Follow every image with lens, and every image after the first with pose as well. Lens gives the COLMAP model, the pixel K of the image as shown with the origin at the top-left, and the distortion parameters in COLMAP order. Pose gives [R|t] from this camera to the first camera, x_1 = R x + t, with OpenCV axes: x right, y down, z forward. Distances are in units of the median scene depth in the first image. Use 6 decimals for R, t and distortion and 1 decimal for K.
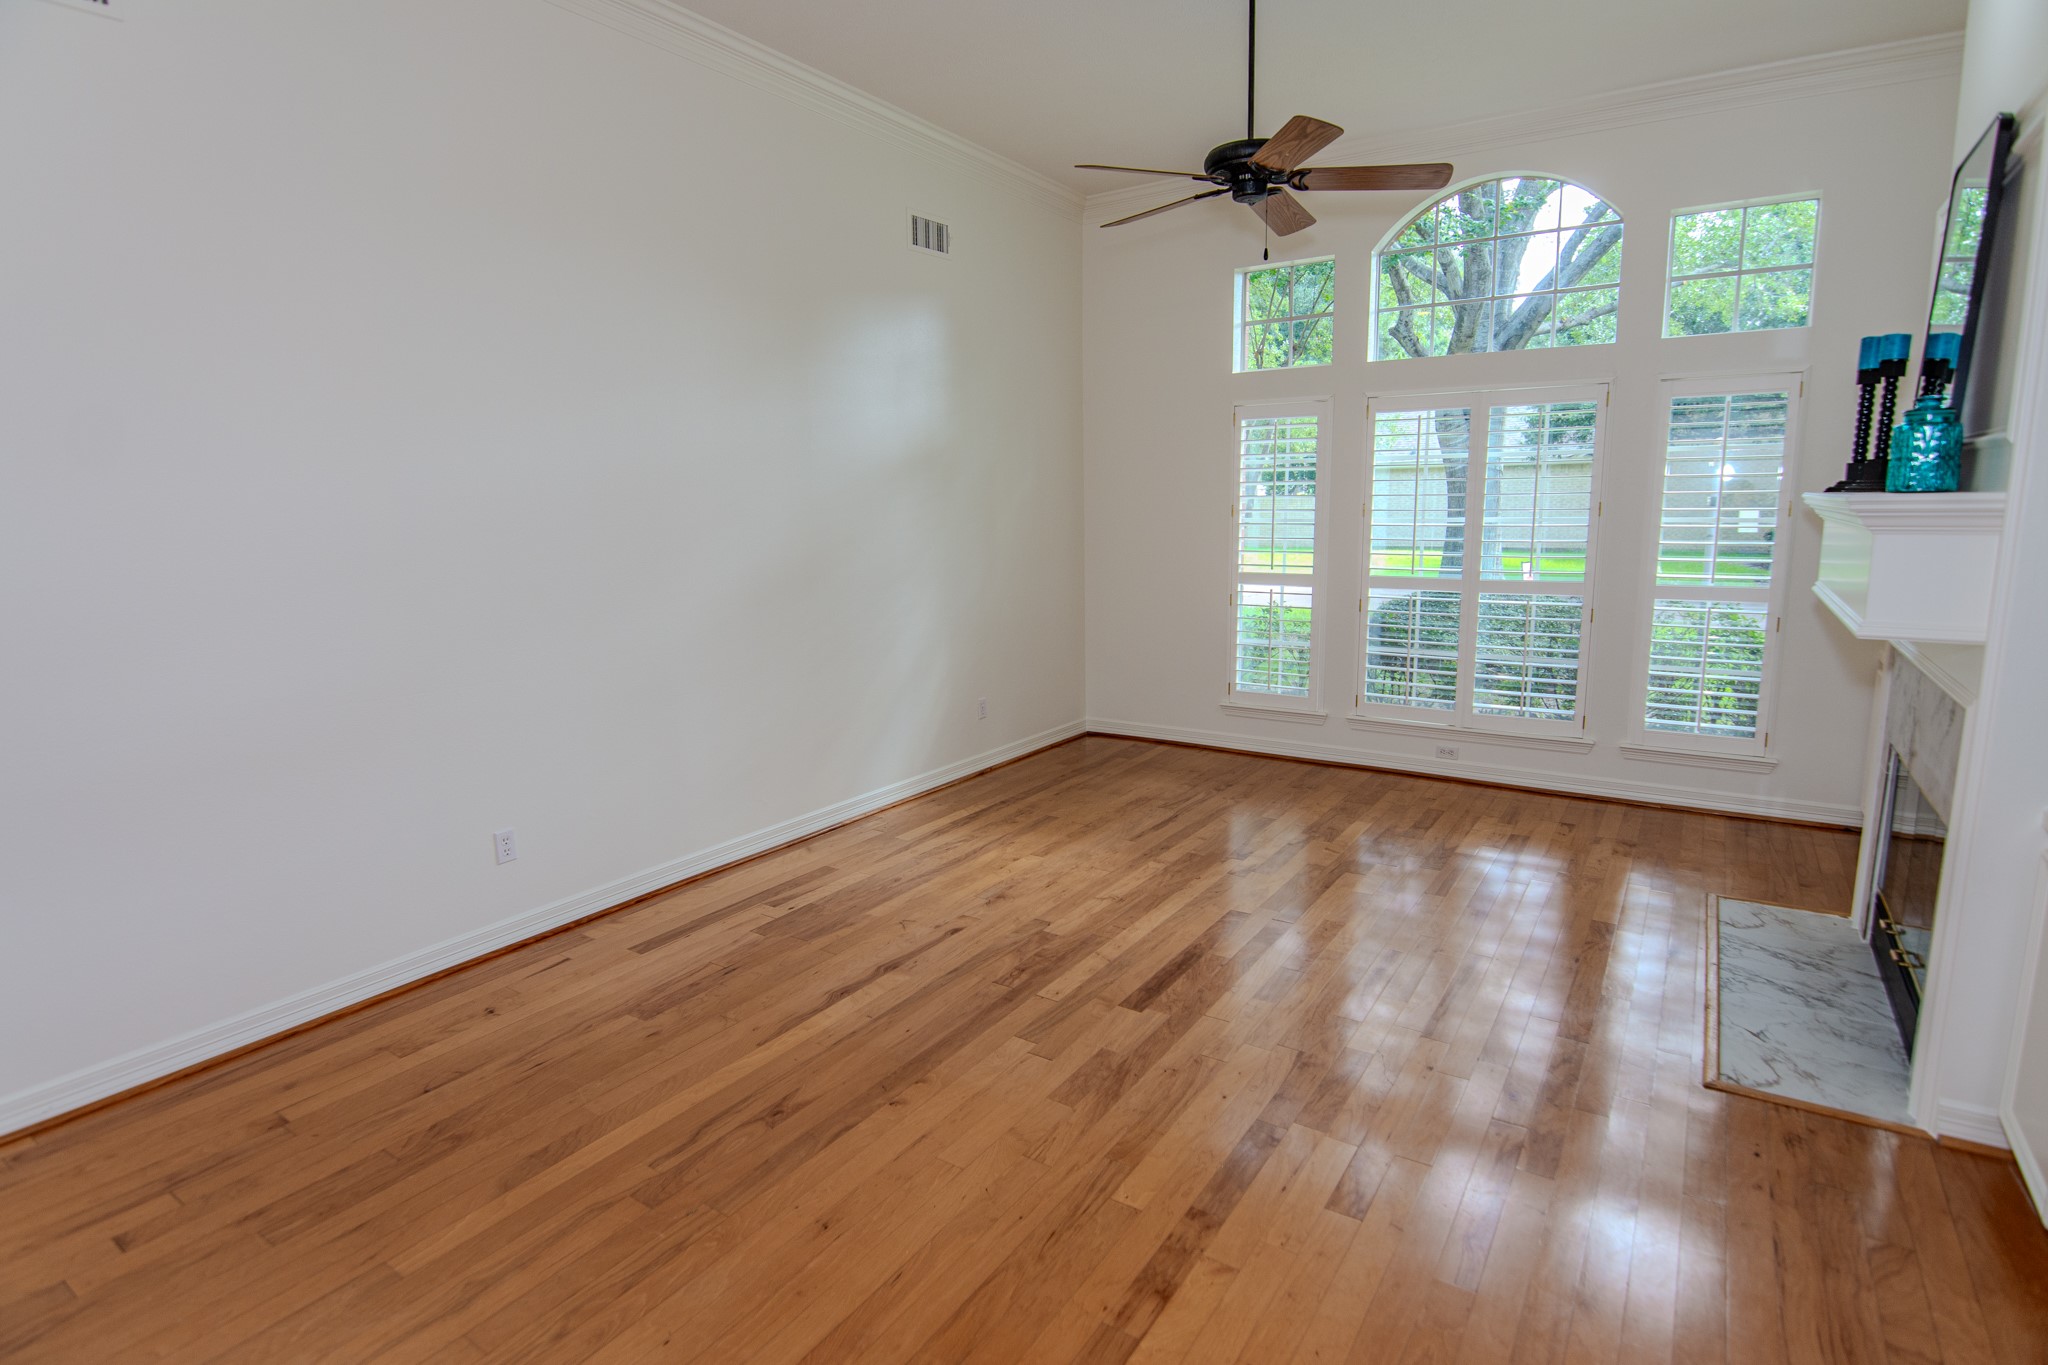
lens RADIAL K [[1007.1, 0, 1013.7], [0, 1007.1, 697.4], [0, 0, 1]] dist [-0.010602, -0.005752]
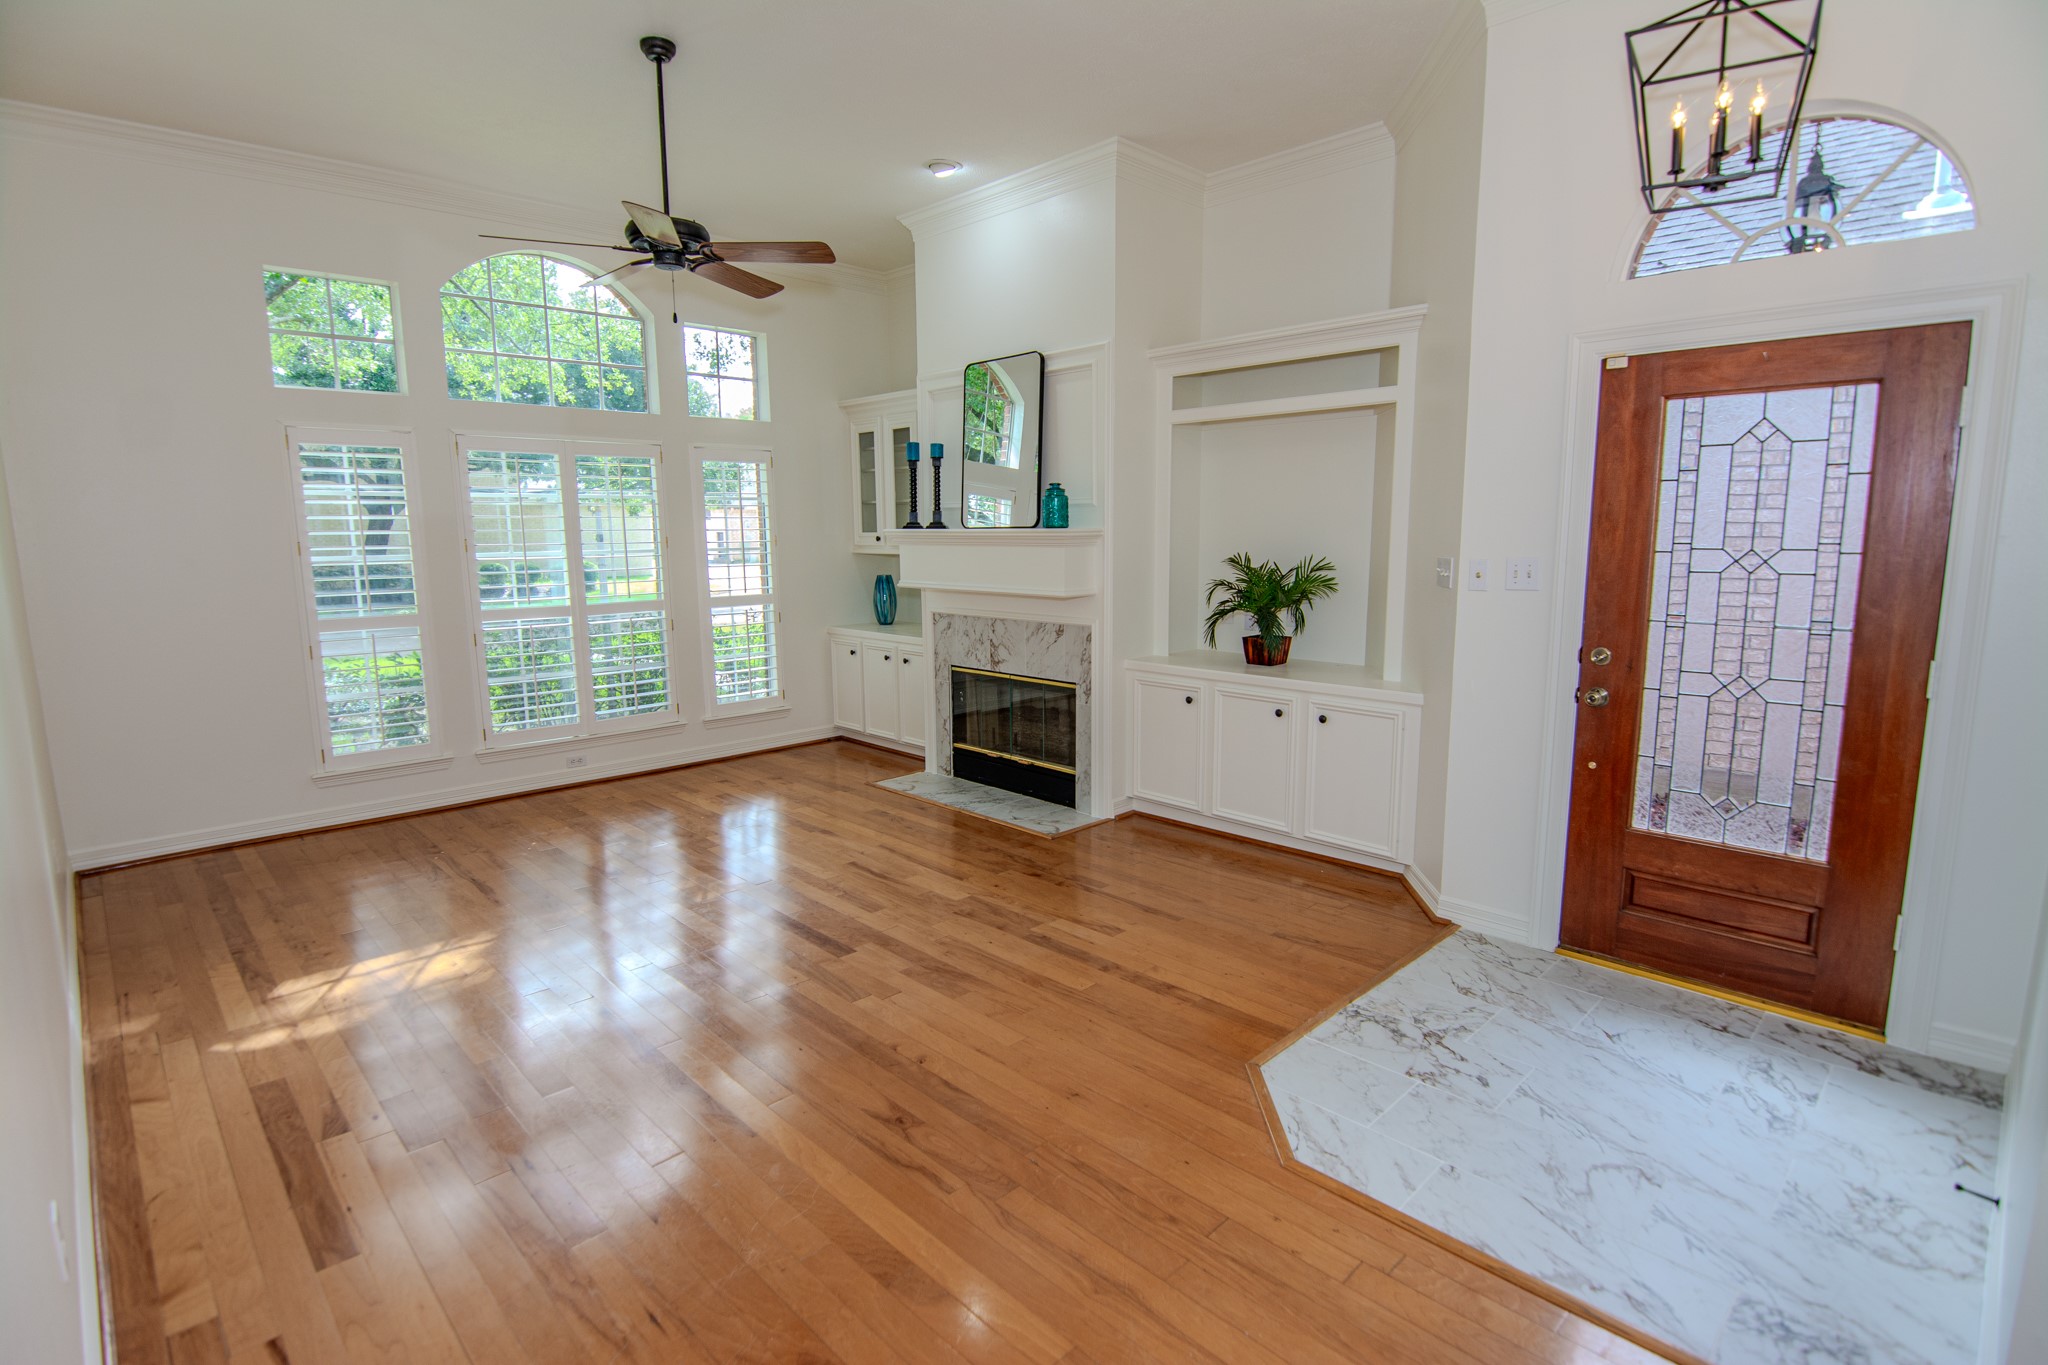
lens RADIAL K [[1007.1, 0, 1004.0], [0, 1007.1, 662.8], [0, 0, 1]] dist [-0.010602, -0.005752]
pose [[0.231982, -0.118190, 0.965513, -0.811017], [0.190323, 0.978921, 0.074102, -0.068235], [-0.953919, 0.166569, 0.249586, 0.404464]]
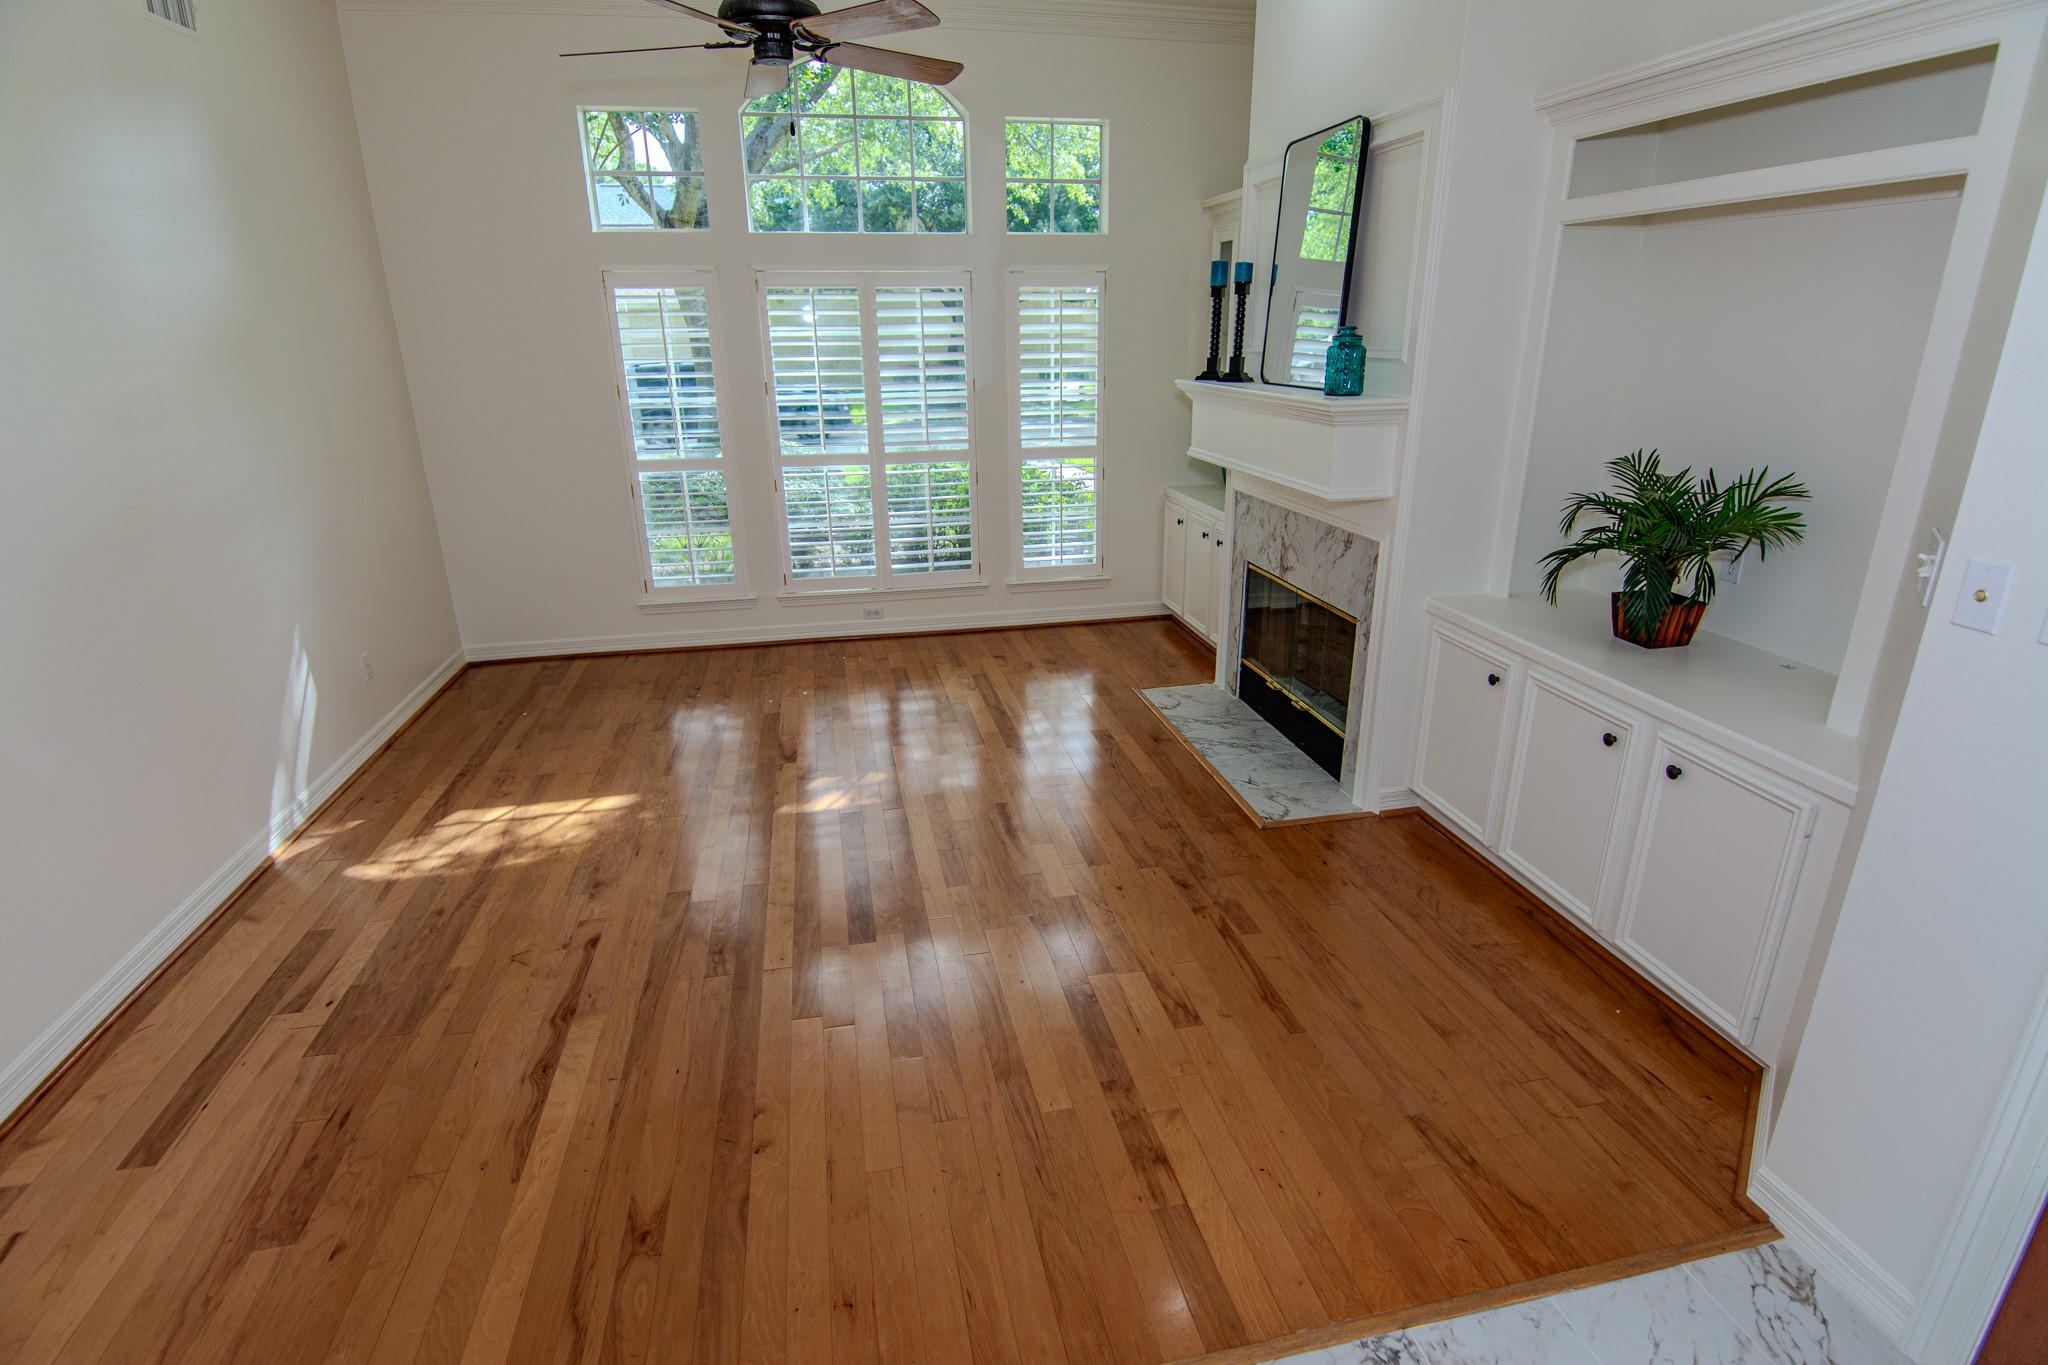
lens RADIAL K [[1007.1, 0, 1004.3], [0, 1007.1, 671.1], [0, 0, 1]] dist [-0.010602, -0.005752]
pose [[0.711747, -0.220608, 0.666894, -0.330399], [0.135768, 0.974705, 0.177533, -0.091770], [-0.689190, -0.035816, 0.723695, 0.171290]]
